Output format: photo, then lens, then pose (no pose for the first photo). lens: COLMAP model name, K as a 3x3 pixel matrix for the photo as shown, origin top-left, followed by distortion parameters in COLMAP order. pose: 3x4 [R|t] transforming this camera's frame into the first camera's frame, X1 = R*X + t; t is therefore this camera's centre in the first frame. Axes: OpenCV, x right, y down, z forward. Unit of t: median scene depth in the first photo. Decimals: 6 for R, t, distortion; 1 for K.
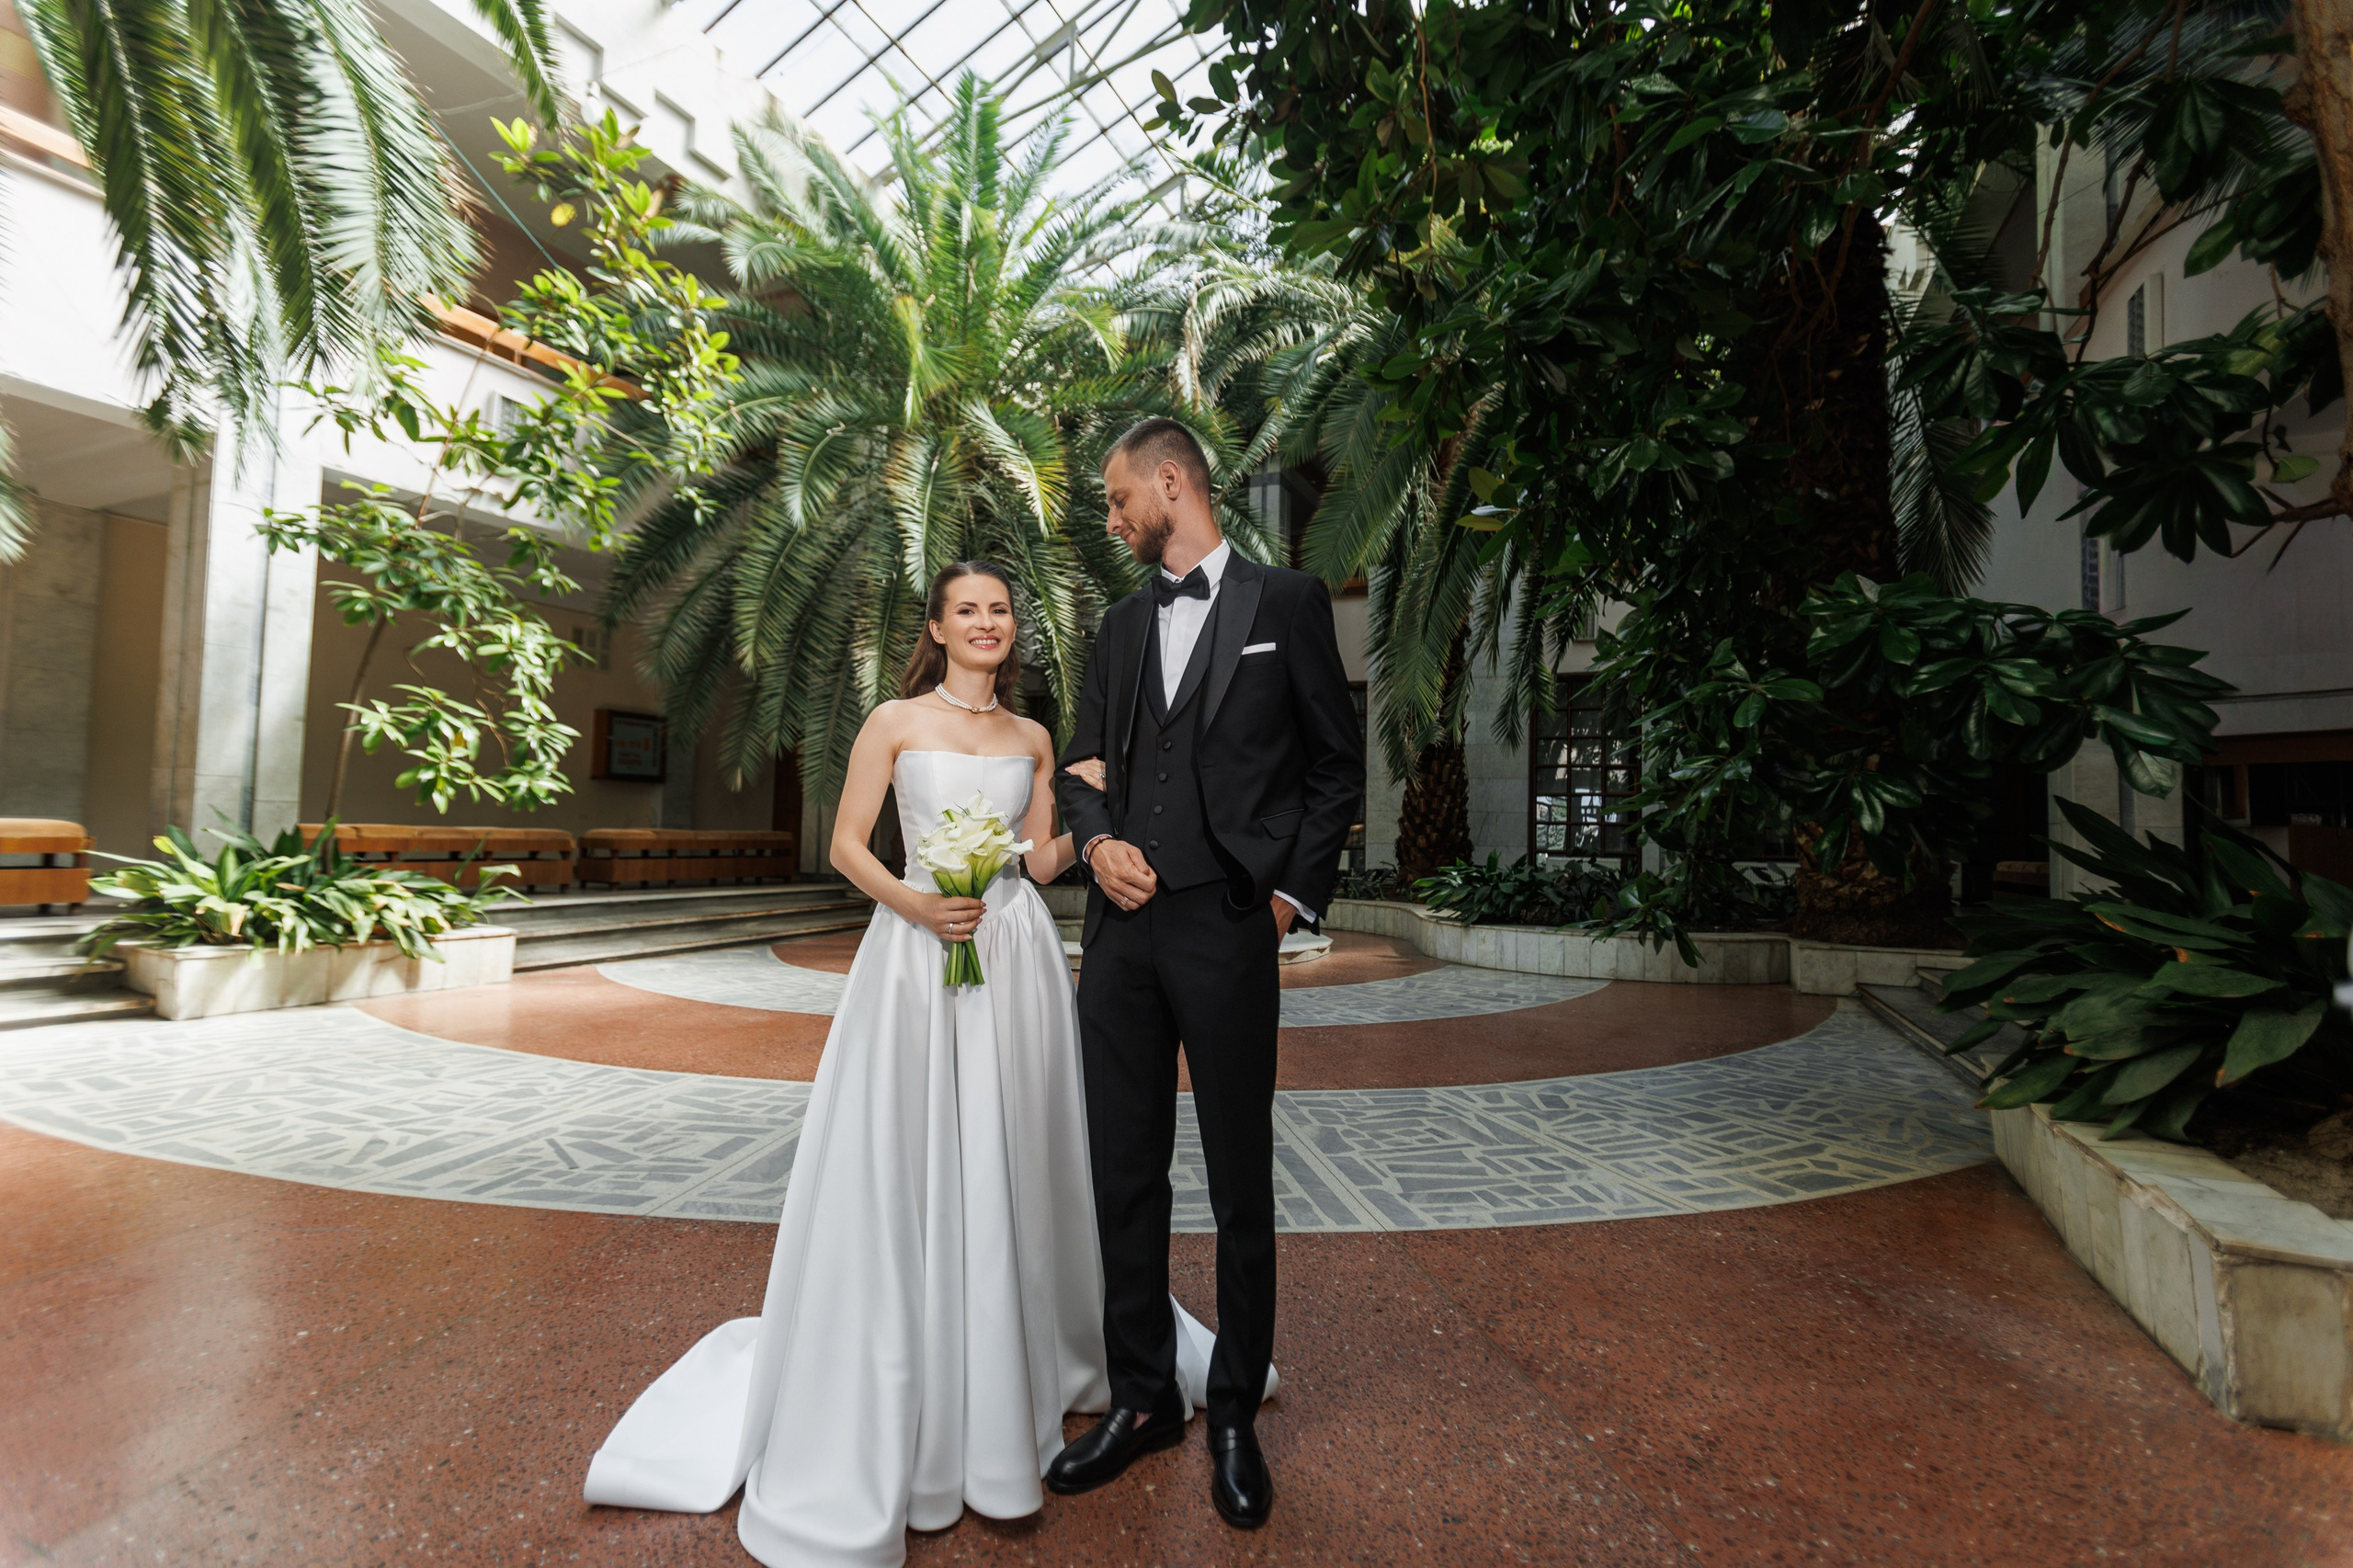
lens RADIAL K [[1004.4, 0, 1161.9], [0, 1004.4, 799.9], [0, 0, 1]] dist [-0.001761, 0.000037]
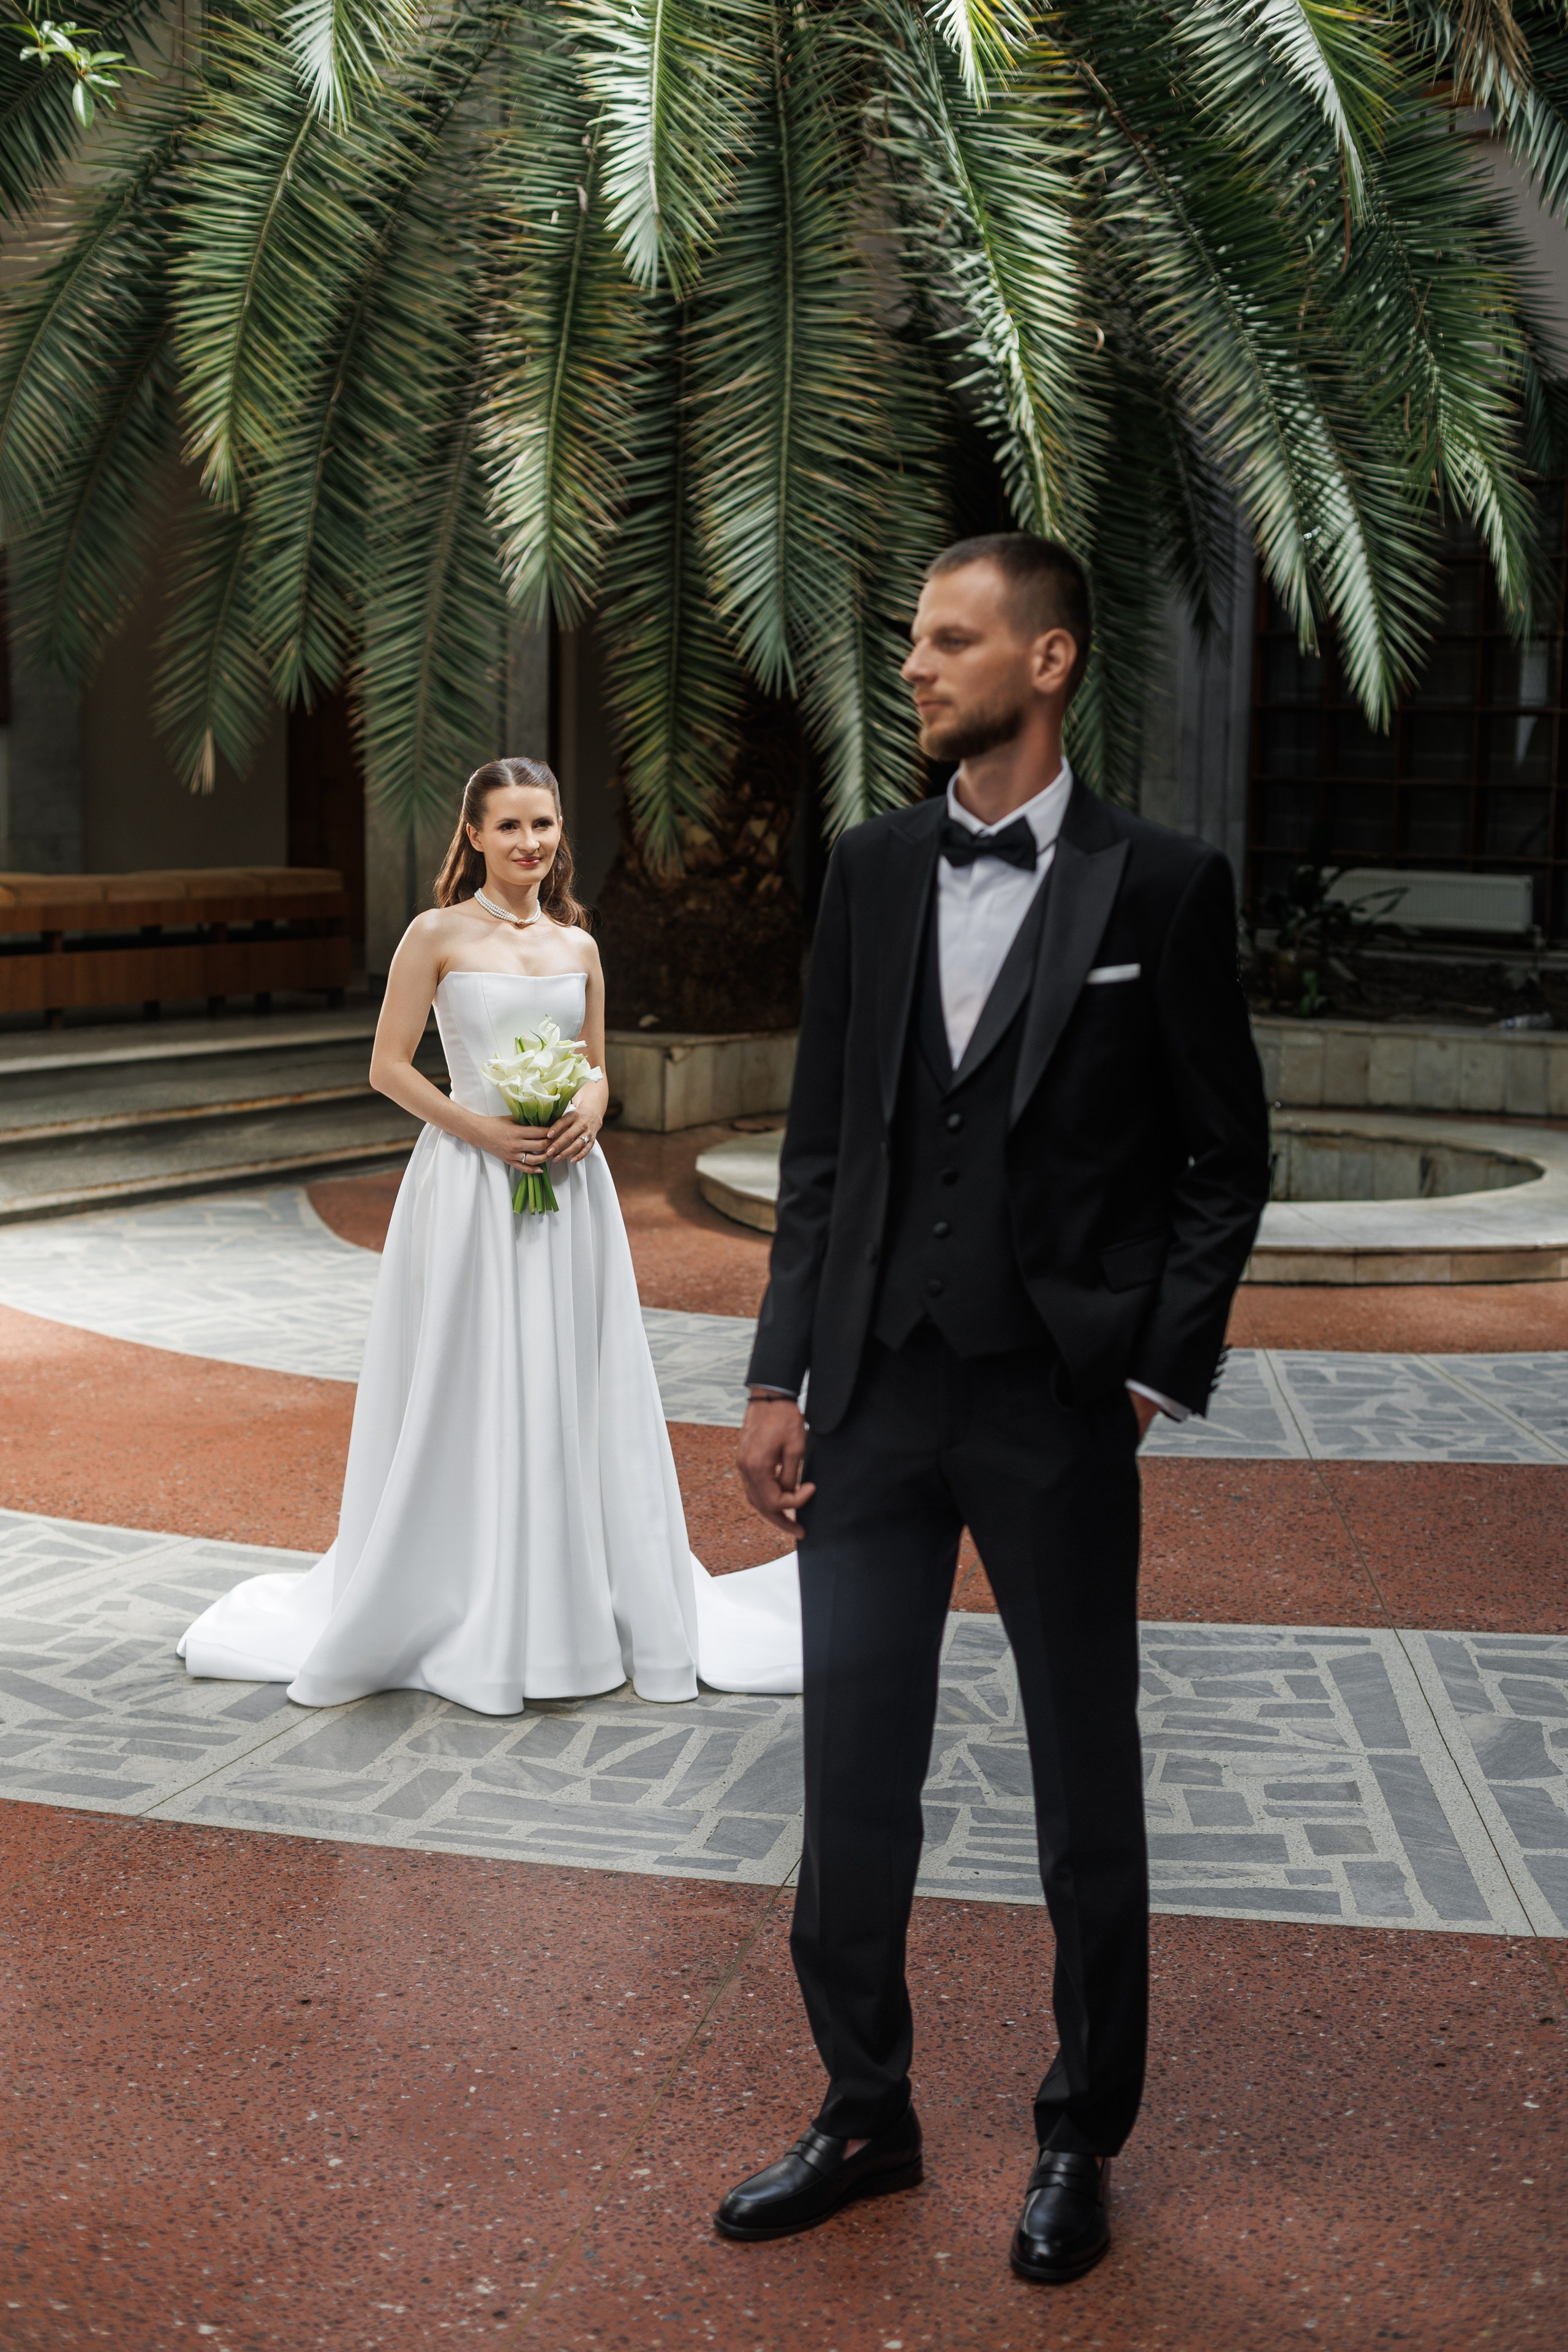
lens RADIAL K [[3139.7, 0, 784.0], [0, 3139.7, 1176.0], [0, 0, 1]] dist [0.027217, -0.045834]
pose [[0.978025, 0.018137, -0.207699, 0.067951], [0.016386, 0.986441, 0.163297, -0.077918], [0.207845, -0.163112, 0.964466, -0.199793]]
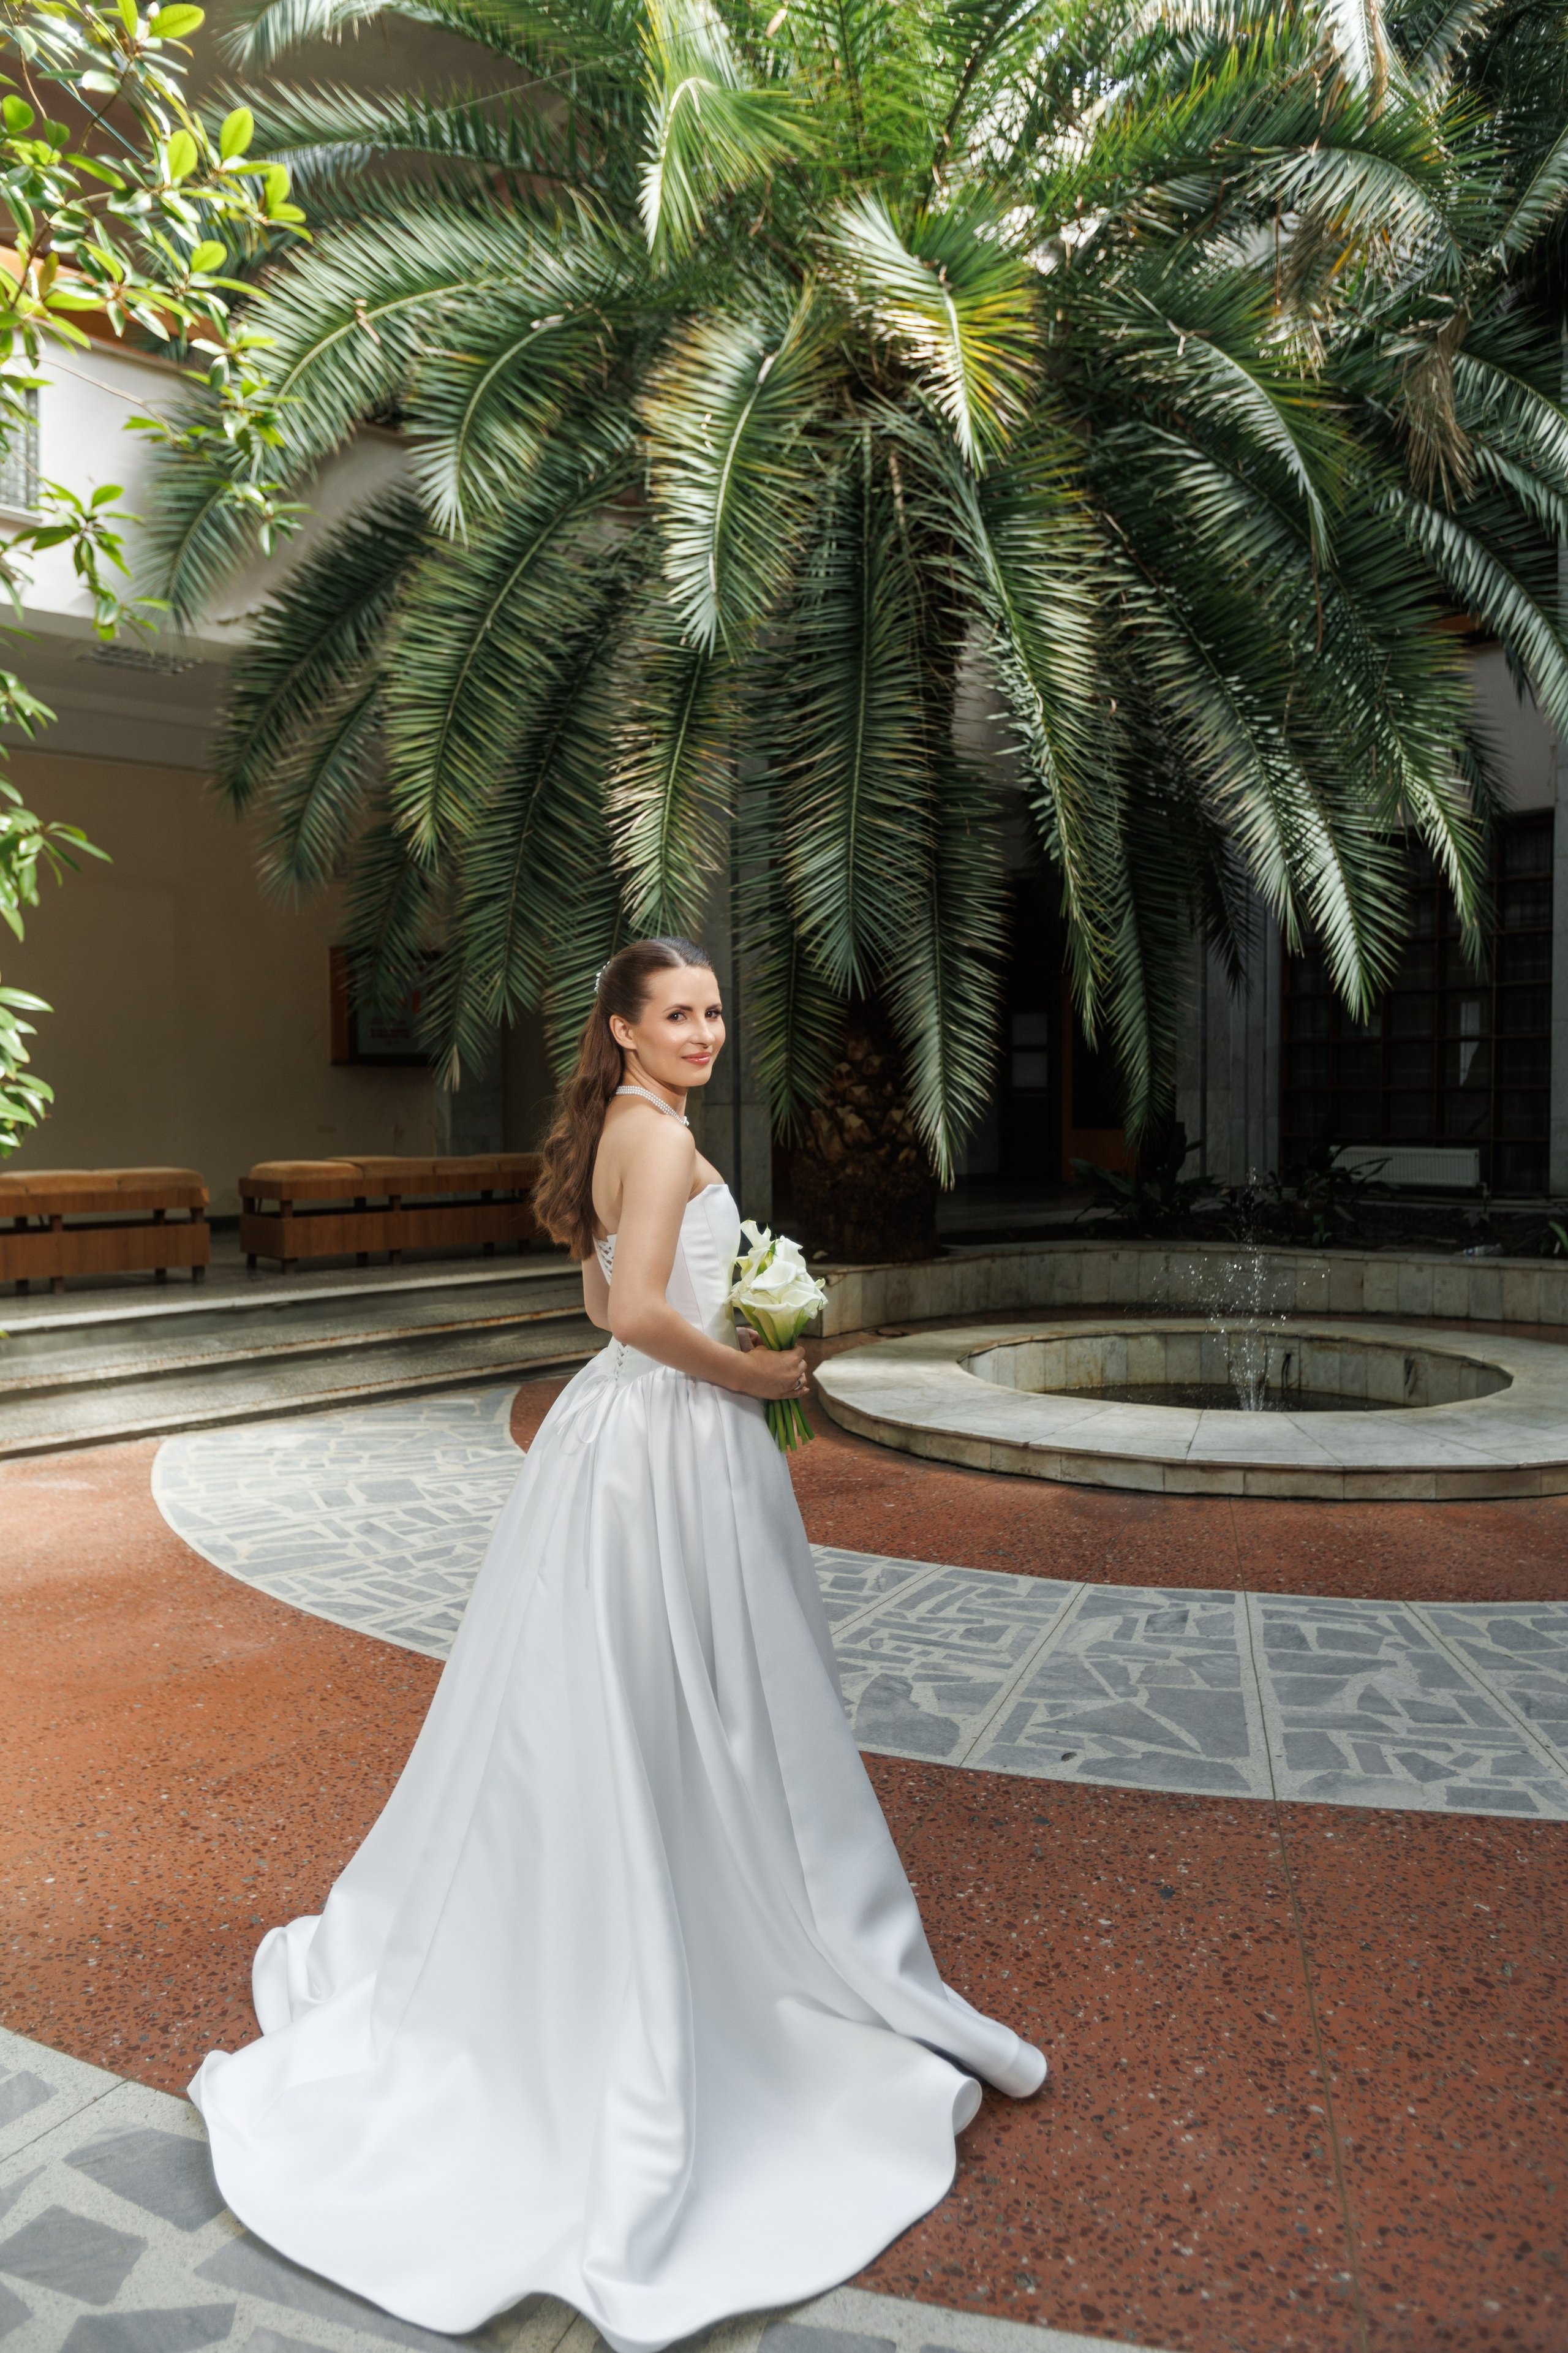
lens RADIAL K [[1638.4, 0, 781.1], [0, 1638.4, 1194.2], [0, 0, 1]] dist [0.005088, -0.002762]
pose [[0.931105, -0.009746, -0.364621, 0.064106], [0.041471, 0.995989, 0.079280, -0.021375], [0.362386, -0.088939, 0.927775, 0.362818]]
